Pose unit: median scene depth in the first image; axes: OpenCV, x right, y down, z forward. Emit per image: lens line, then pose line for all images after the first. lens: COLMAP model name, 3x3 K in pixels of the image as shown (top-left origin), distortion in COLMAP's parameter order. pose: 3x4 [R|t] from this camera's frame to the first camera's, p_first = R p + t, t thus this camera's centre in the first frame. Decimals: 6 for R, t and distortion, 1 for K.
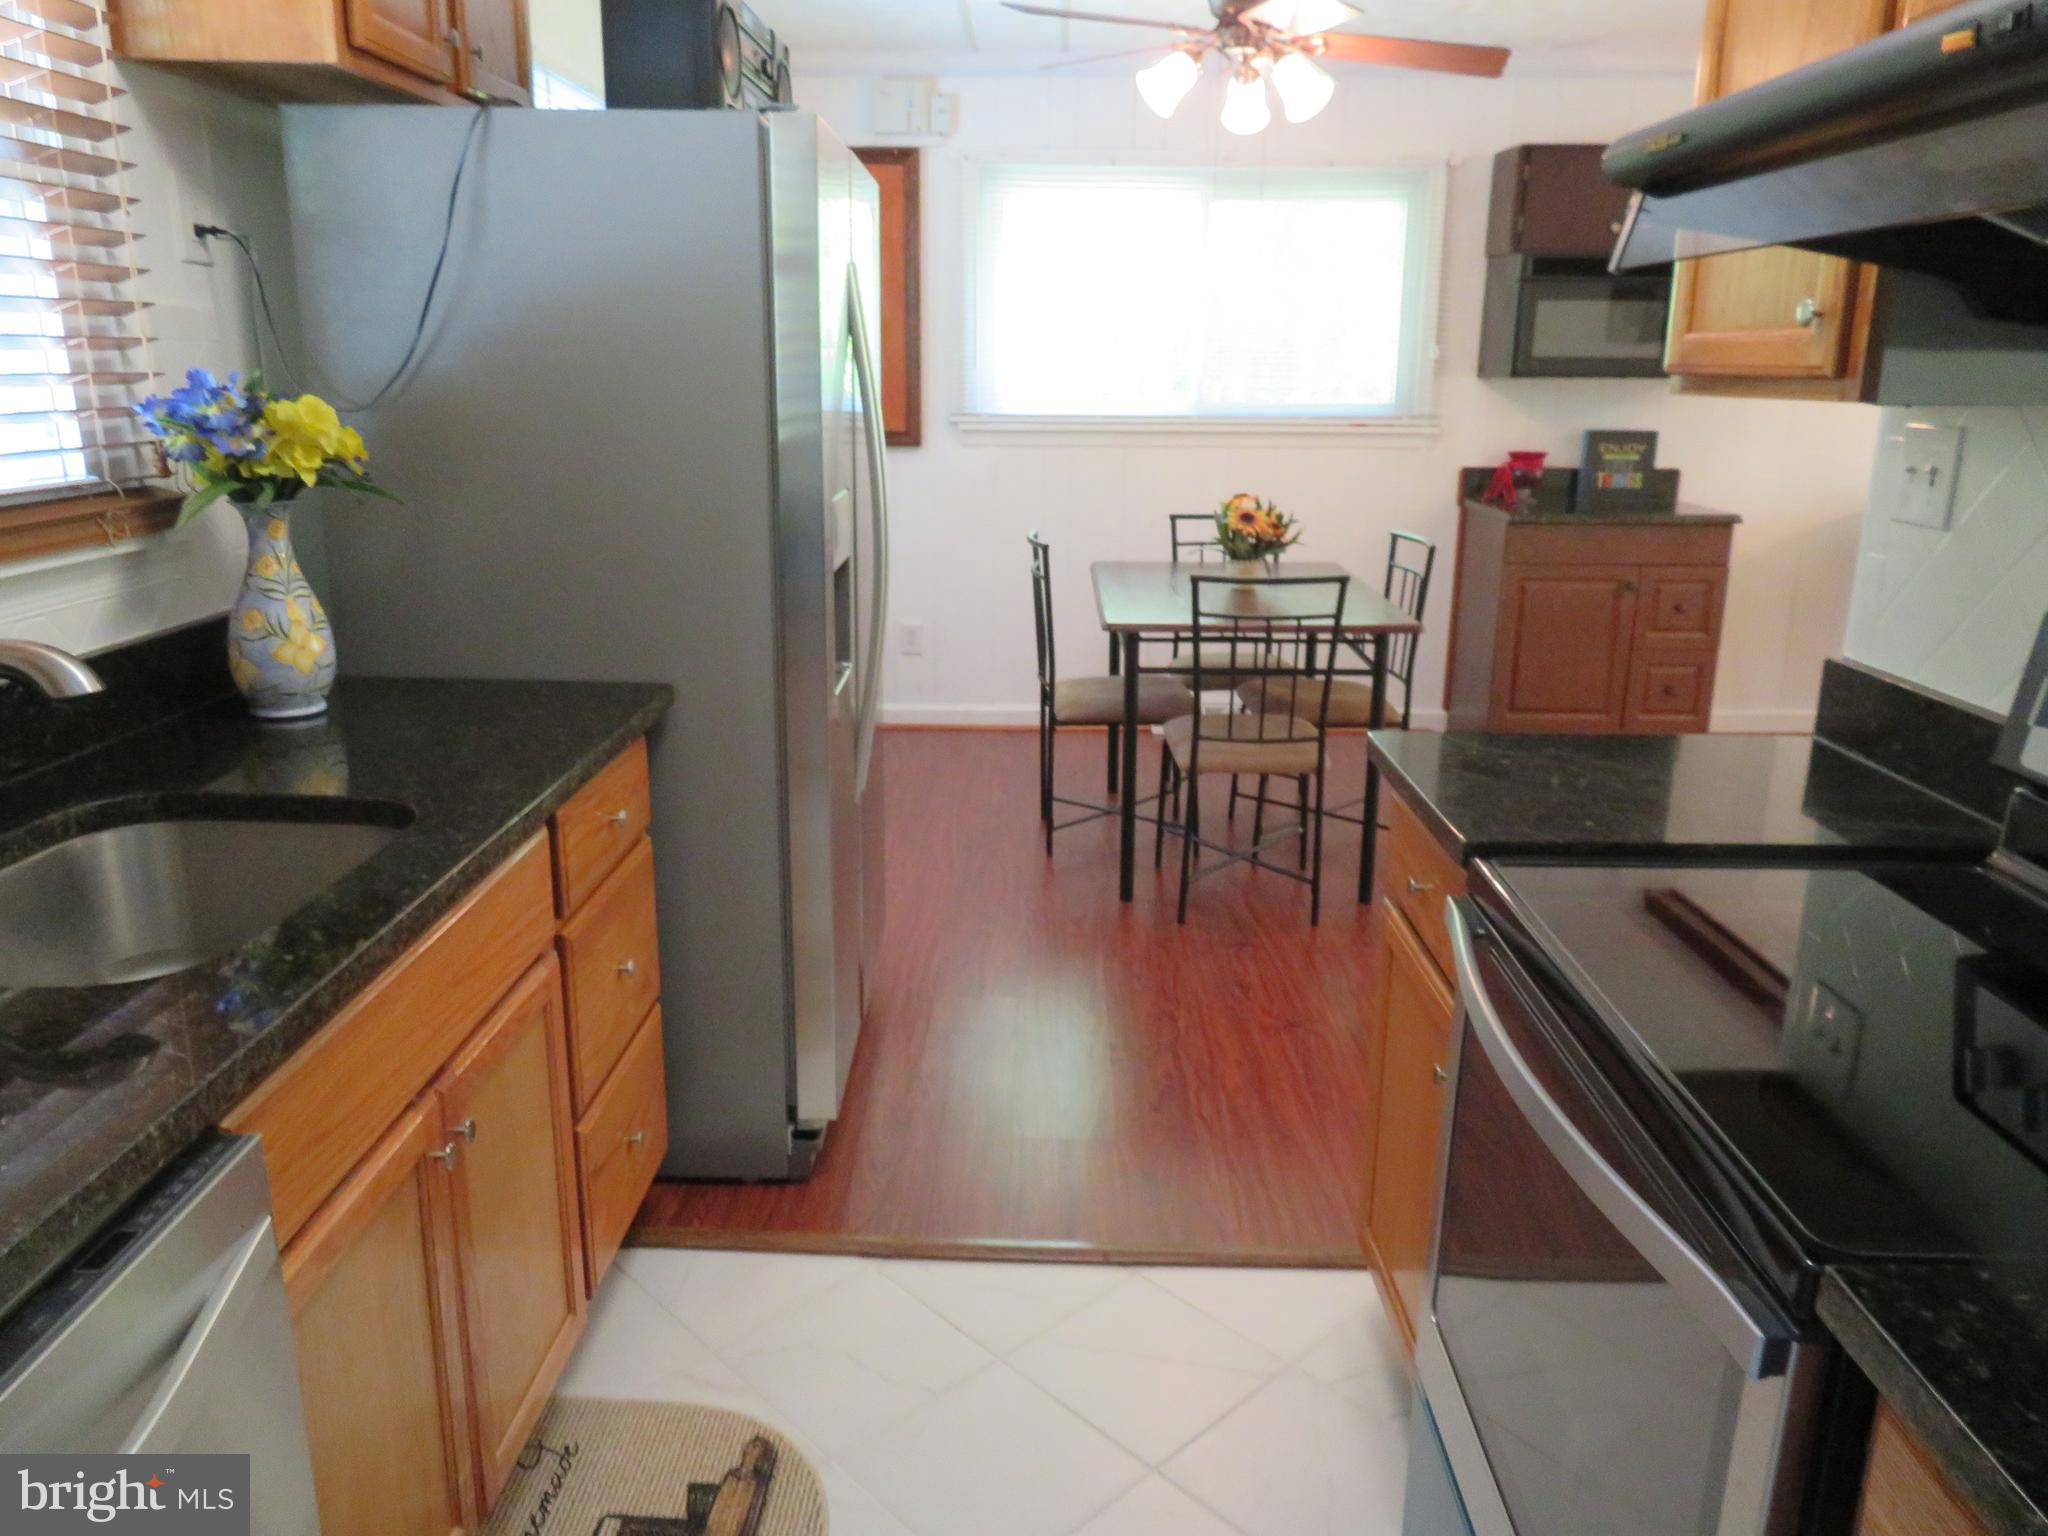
lens RADIAL K [[1480.6, 0, 1015.9], [0, 1480.6, 765.0], [0, 0, 1]] dist [0.007804, -0.002842]
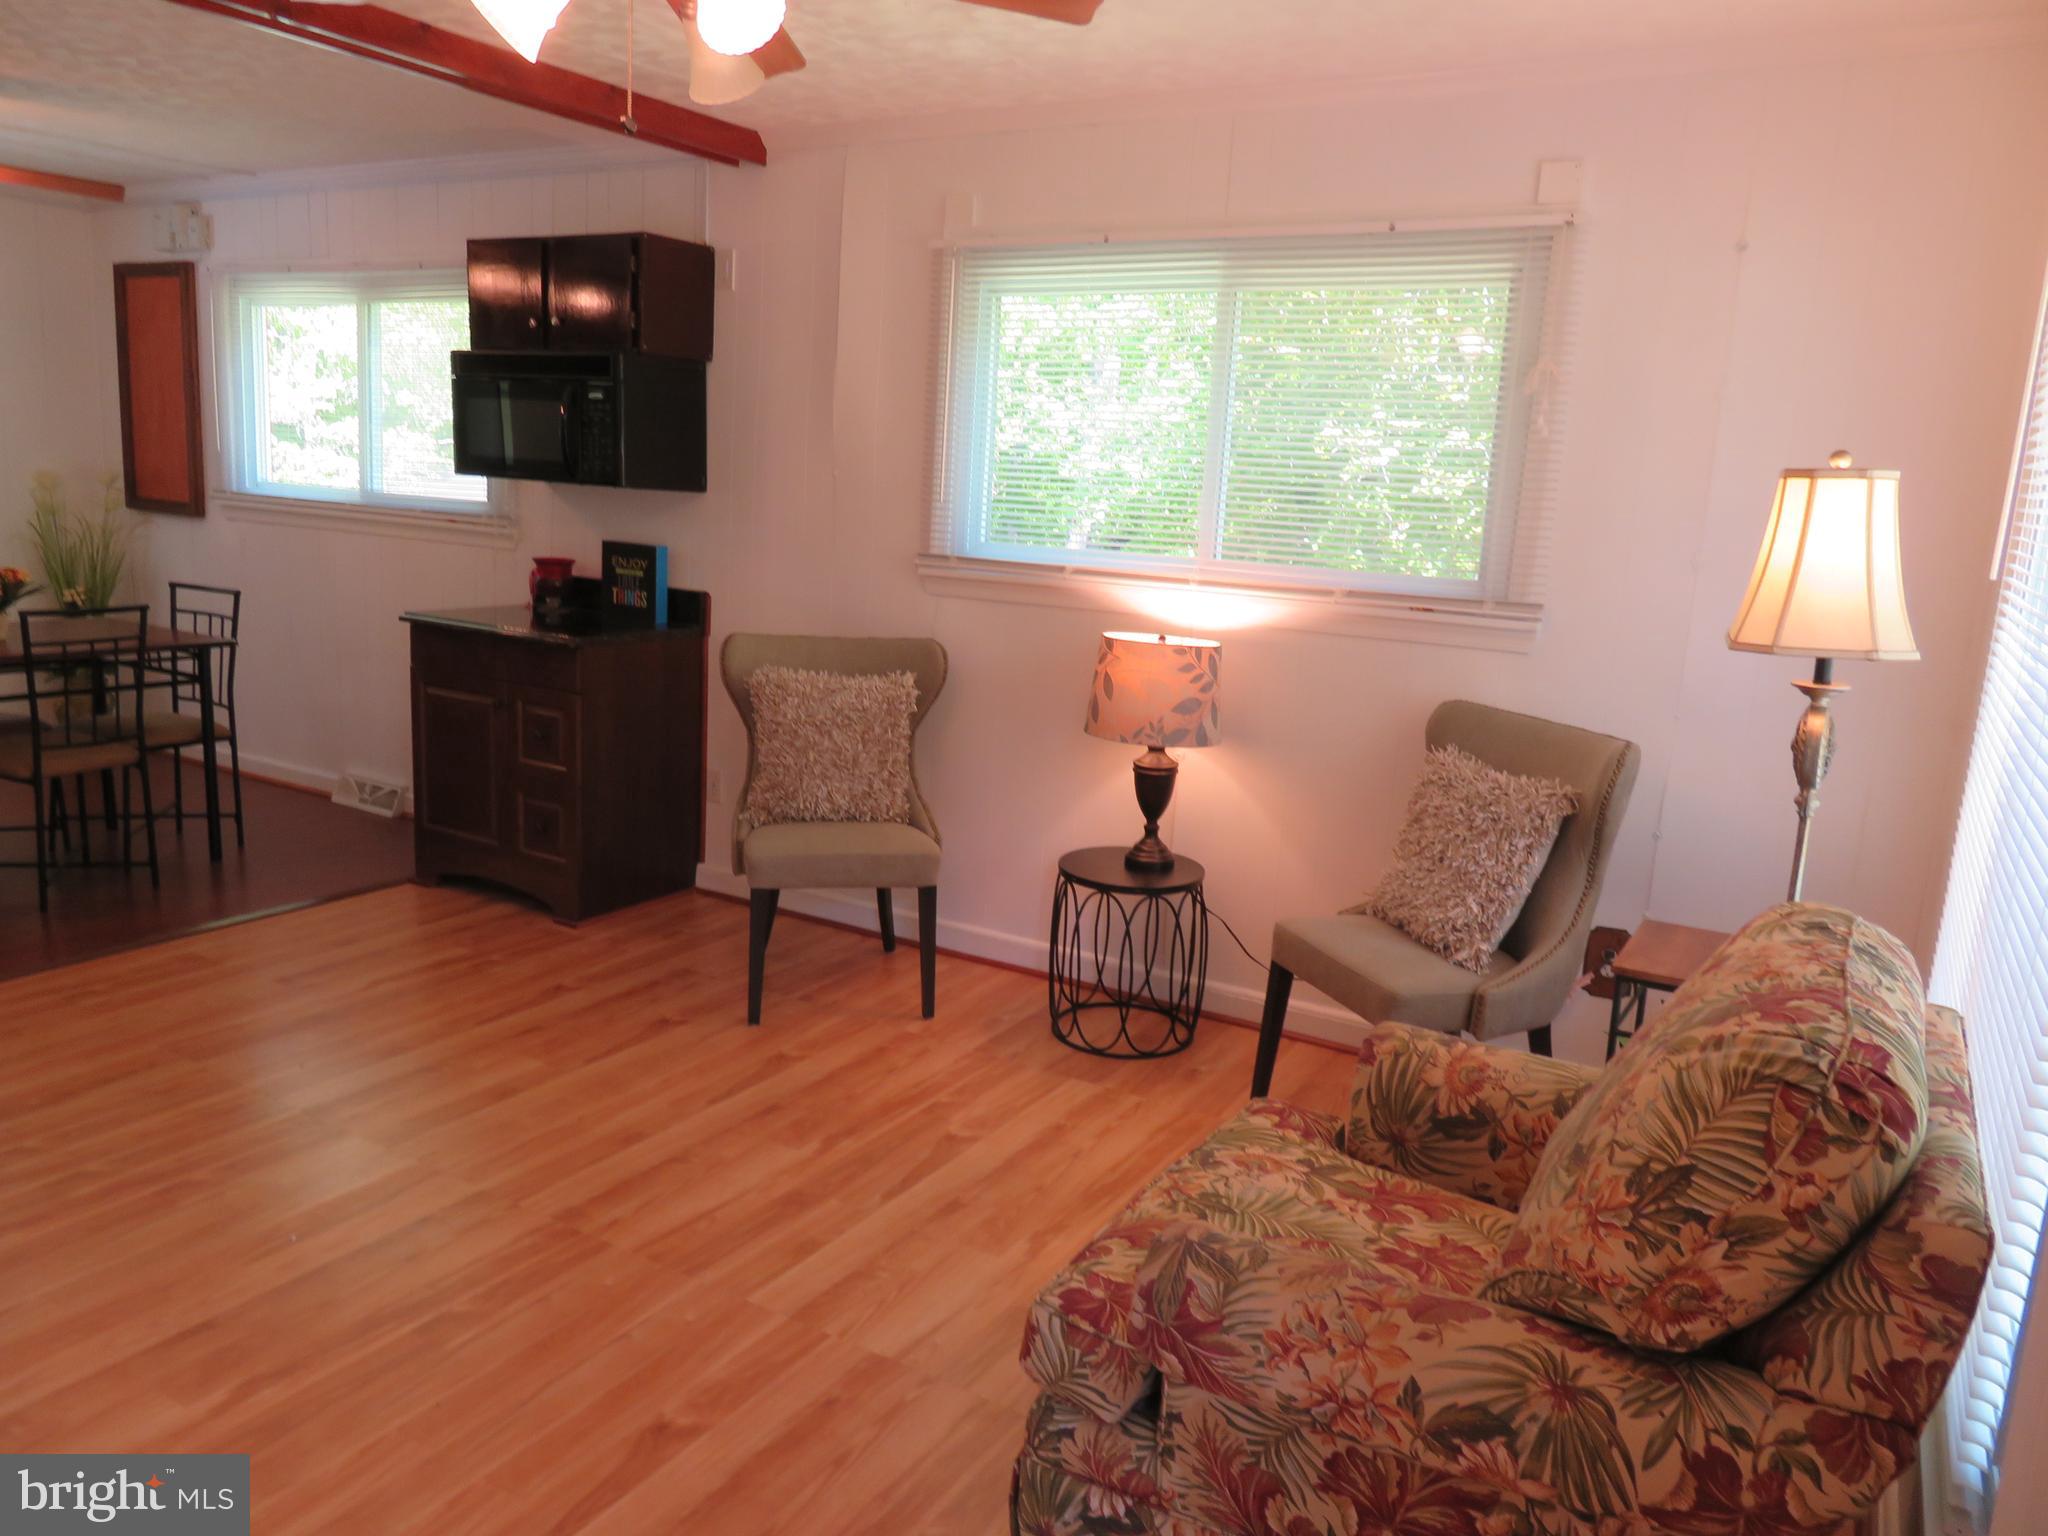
lens RADIAL K [[1480.6, 0, 1017.9], [0, 1480.6, 761.8], [0, 0, 1]] dist [0.007804, -0.002842]
pose [[0.862607, 0.136411, -0.487136, 1.072264], [-0.185021, 0.981313, -0.052837, -0.089709], [0.470825, 0.135708, 0.871727, 0.337293]]
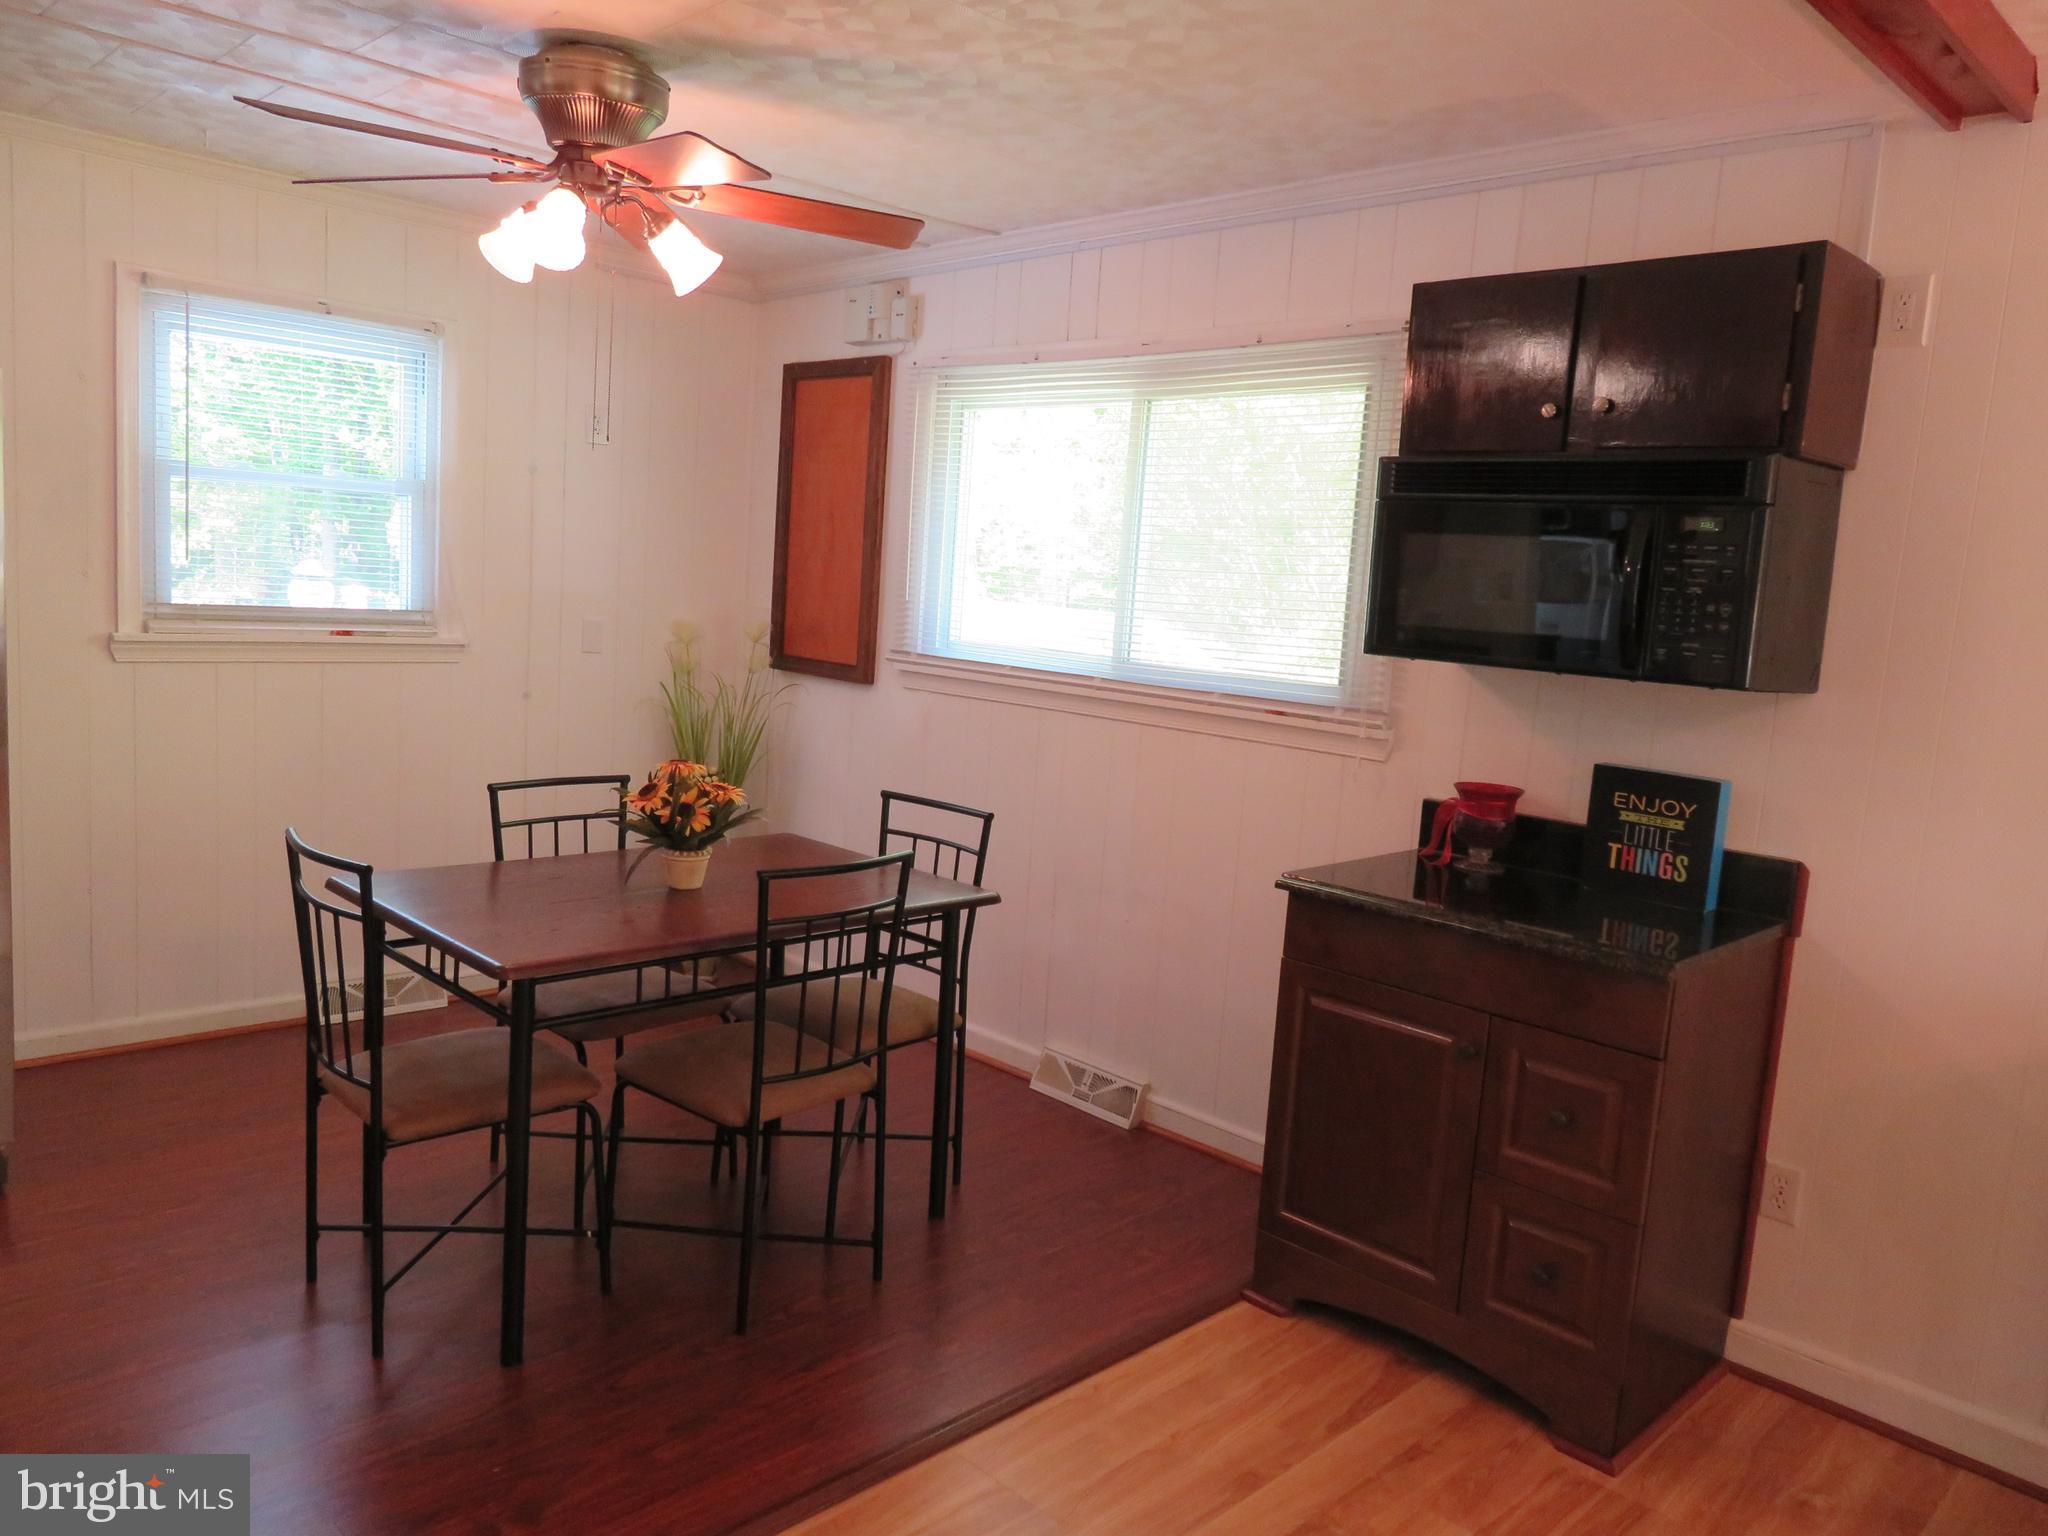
lens RADIAL K [[1480.6, 0, 1027.7], [0, 1480.6, 774.0], [0, 0, 1]] dist [0.007804, -0.002842]
pose [[0.709192, 0.131469, -0.692649, 0.619112], [-0.247064, 0.966502, -0.069517, -0.130550], [0.660307, 0.220429, 0.717917, 0.460192]]
